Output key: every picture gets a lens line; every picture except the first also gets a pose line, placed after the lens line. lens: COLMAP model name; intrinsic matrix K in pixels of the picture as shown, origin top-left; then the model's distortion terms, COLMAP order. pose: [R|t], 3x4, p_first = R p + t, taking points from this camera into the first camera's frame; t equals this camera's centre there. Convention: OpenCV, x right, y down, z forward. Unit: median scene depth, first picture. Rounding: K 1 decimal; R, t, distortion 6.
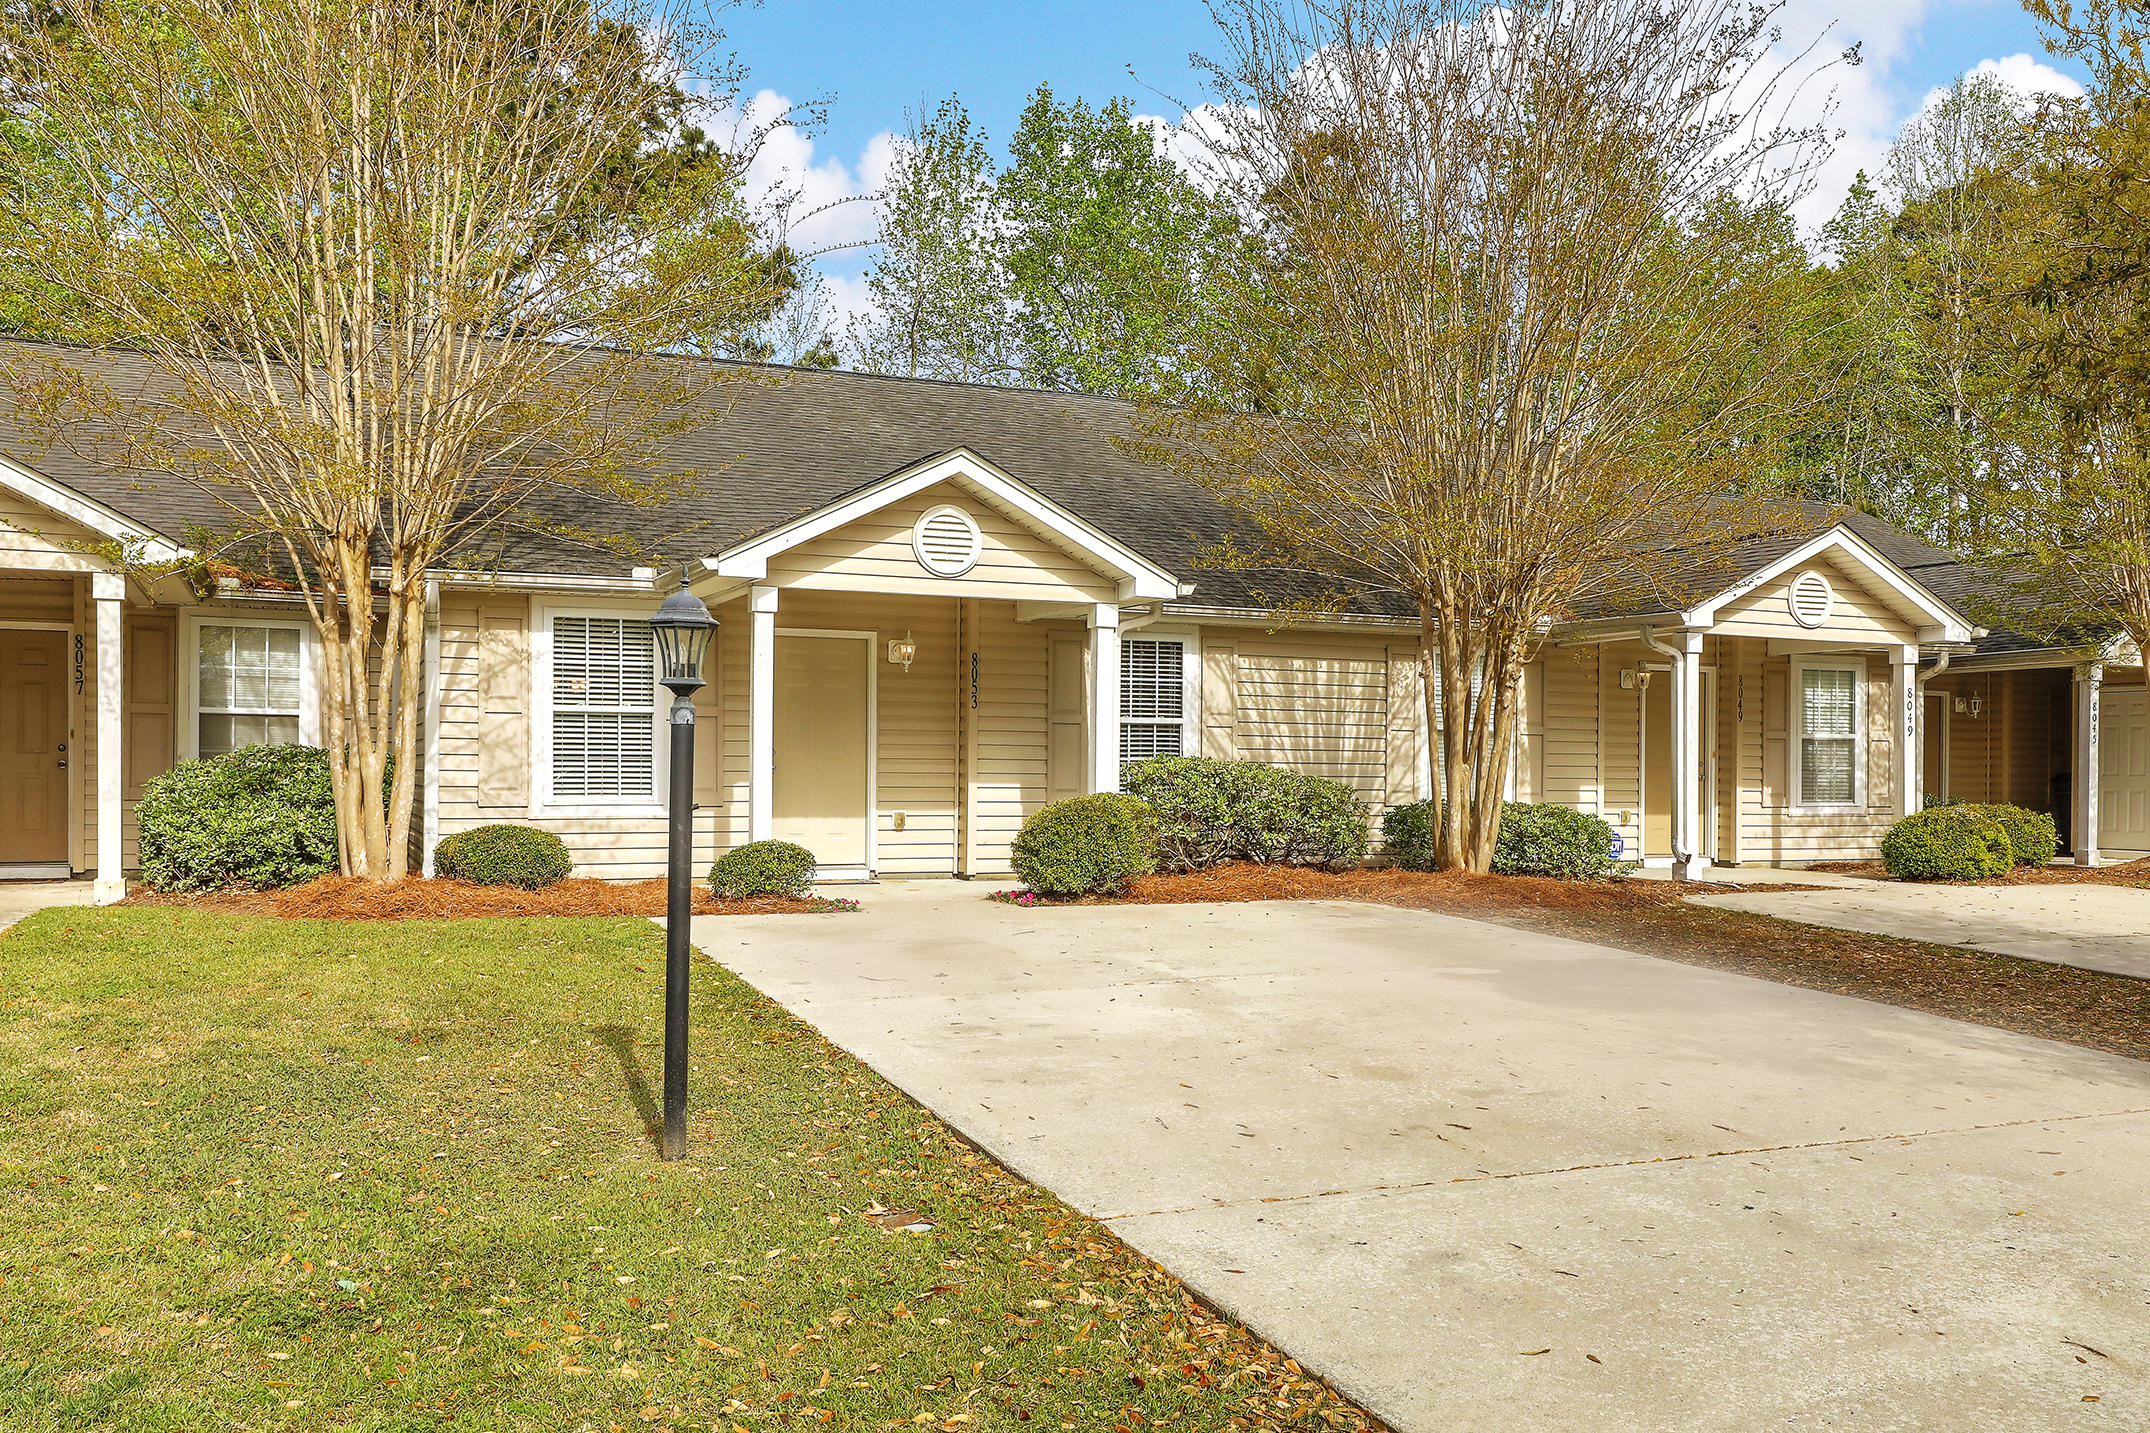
lens RADIAL K [[1660.6, 0, 1122.8], [0, 1660.6, 702.4], [0, 0, 1]] dist [0.013883, 0.009729]
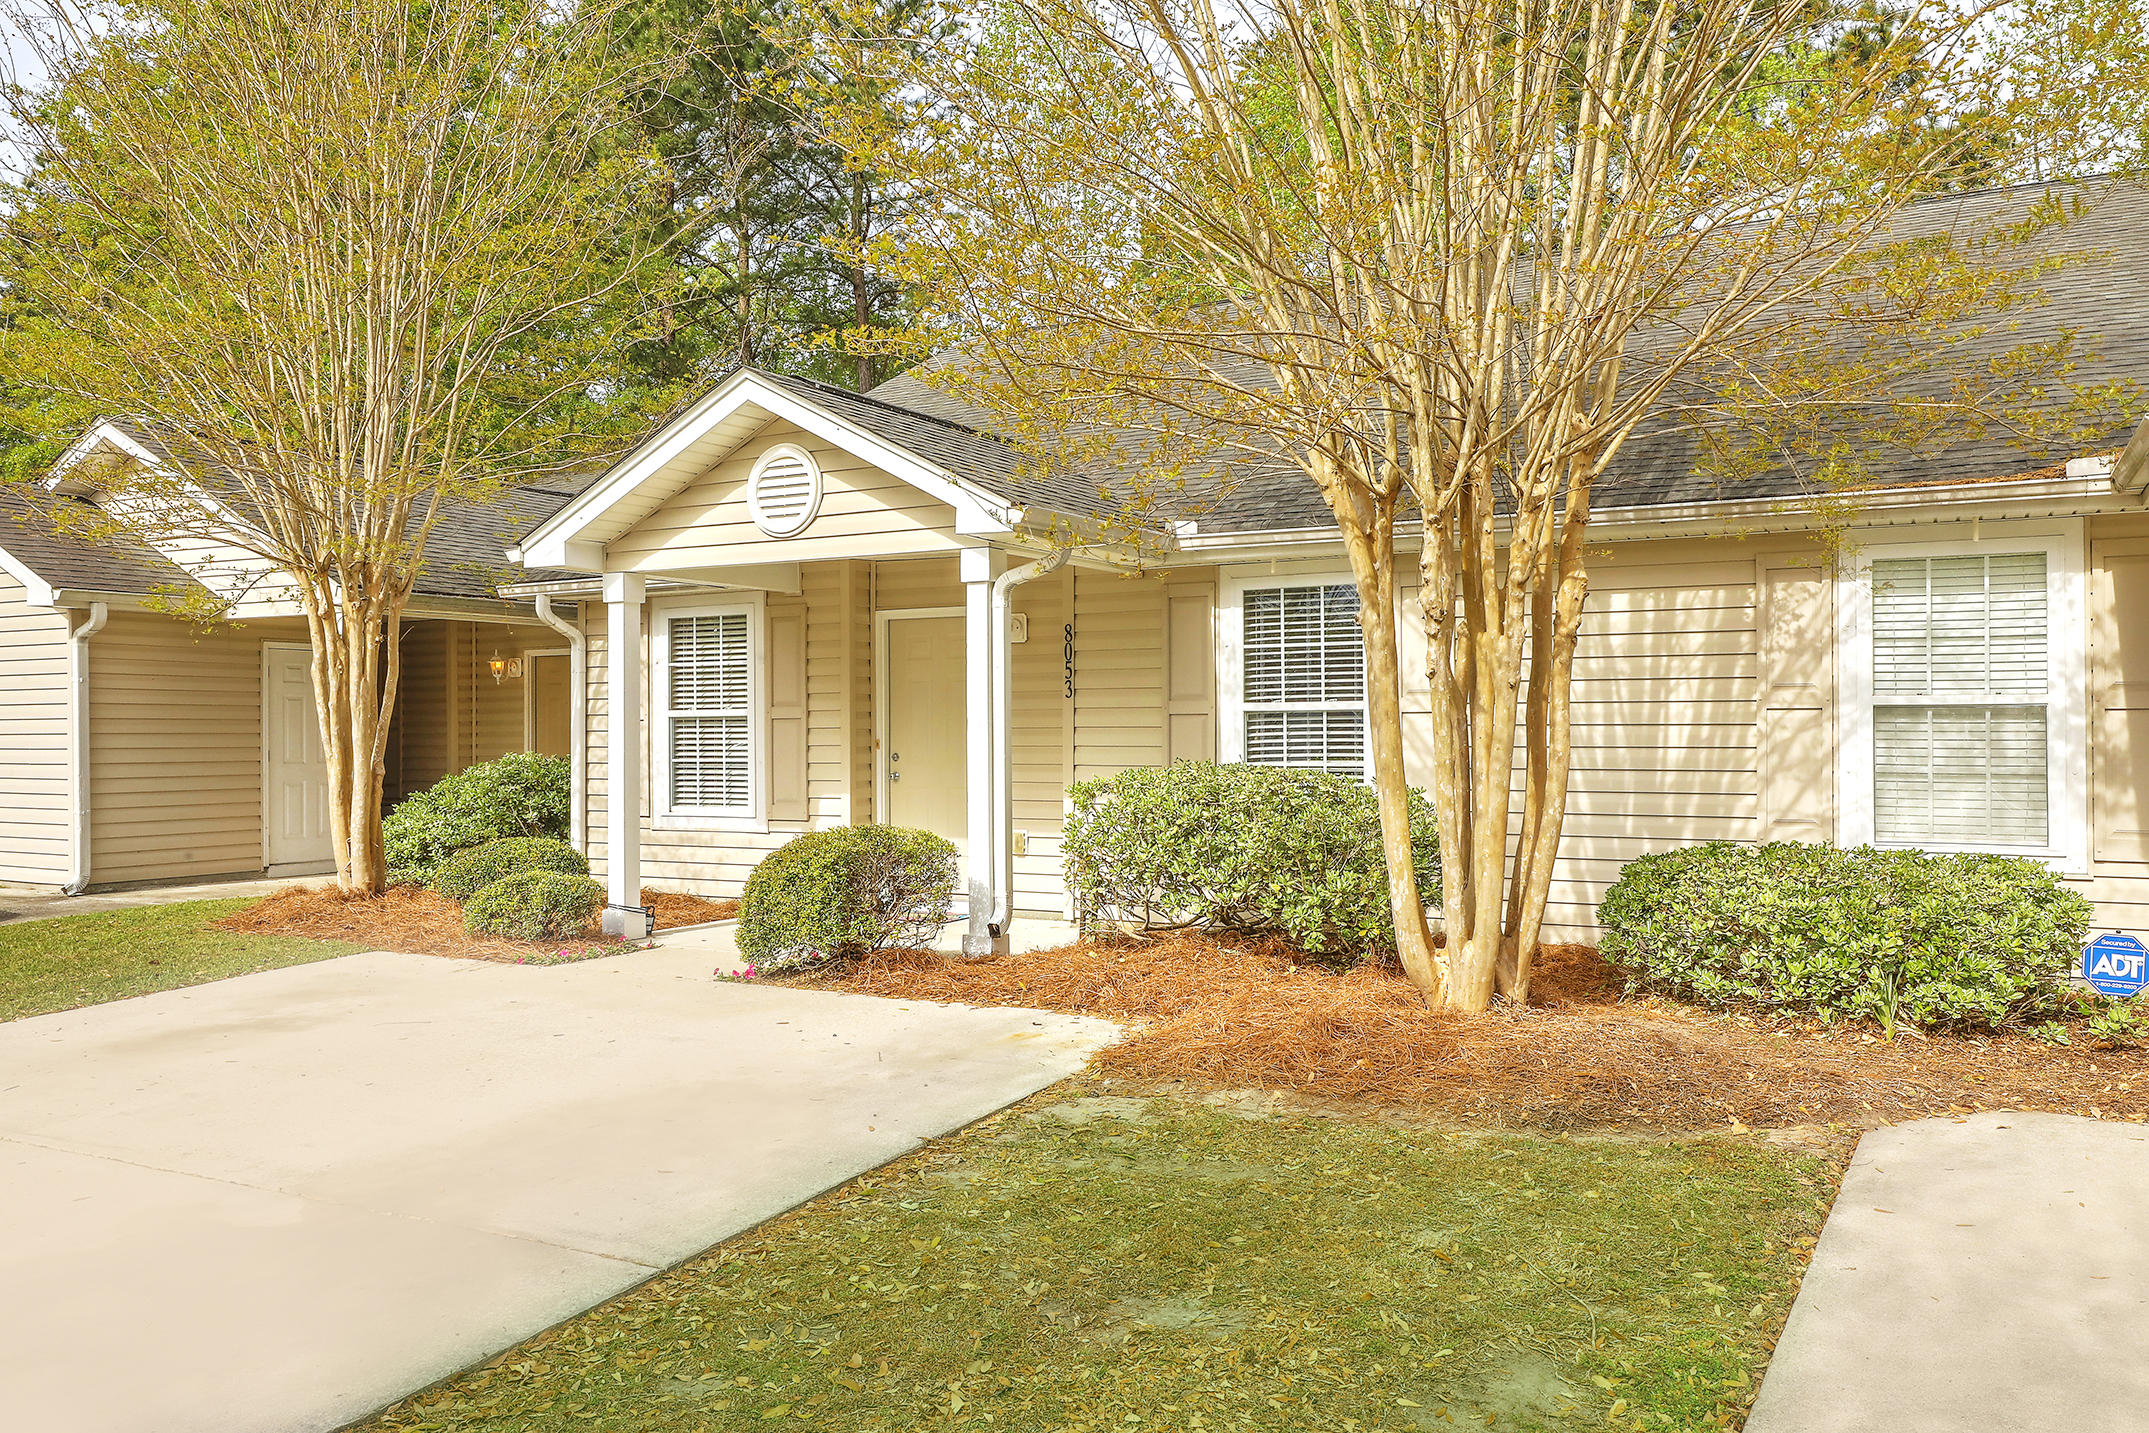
lens RADIAL K [[1604.1, 0, 1192.6], [0, 1604.1, 652.0], [0, 0, 1]] dist [-0.021784, 0.004595]
pose [[0.625454, -0.047795, -0.778796, 0.514819], [0.041981, 0.998738, -0.027578, 0.005283], [0.779131, -0.015446, 0.626671, 0.597018]]
